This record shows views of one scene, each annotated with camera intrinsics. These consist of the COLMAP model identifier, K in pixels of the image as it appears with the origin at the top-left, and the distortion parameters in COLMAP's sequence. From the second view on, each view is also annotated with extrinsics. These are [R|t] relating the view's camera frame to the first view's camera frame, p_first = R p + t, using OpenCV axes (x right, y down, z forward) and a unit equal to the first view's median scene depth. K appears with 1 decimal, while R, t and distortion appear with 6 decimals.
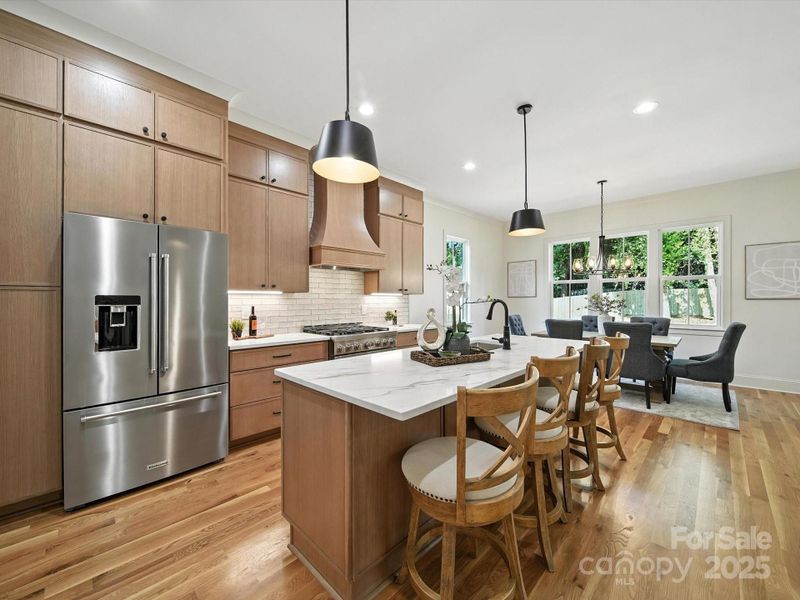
lens RADIAL K [[321.5, 0, 399.4], [0, 321.5, 289.3], [0, 0, 1]] dist [-0.001085, -0.000665]
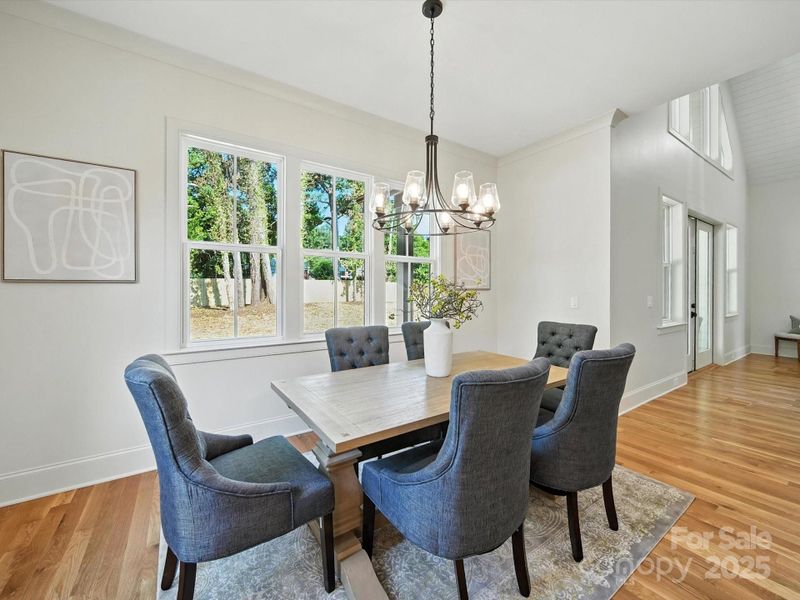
lens RADIAL K [[329.3, 0, 400.4], [0, 329.3, 290.1], [0, 0, 1]] dist [0.001226, 0.000543]
pose [[0.191149, -0.003309, 0.981555, 0.237994], [-0.031321, 0.999465, 0.009468, 0.034693], [-0.981061, -0.032553, 0.190943, 1.114771]]
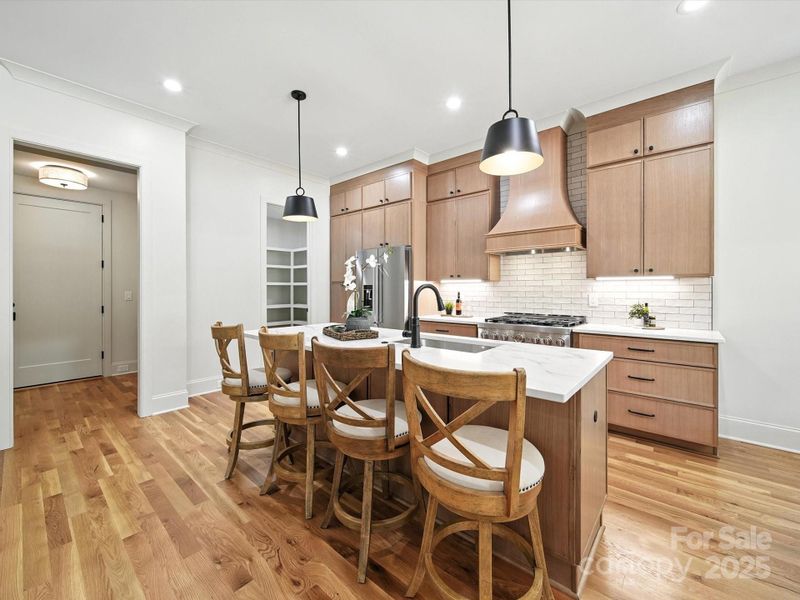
lens RADIAL K [[329.3, 0, 400.4], [0, 329.3, 290.1], [0, 0, 1]] dist [0.001226, 0.000543]
pose [[0.072816, 0.004336, -0.997336, 0.700873], [0.032630, 0.999445, 0.006728, 0.022857], [0.996811, -0.033033, 0.072634, 0.545102]]
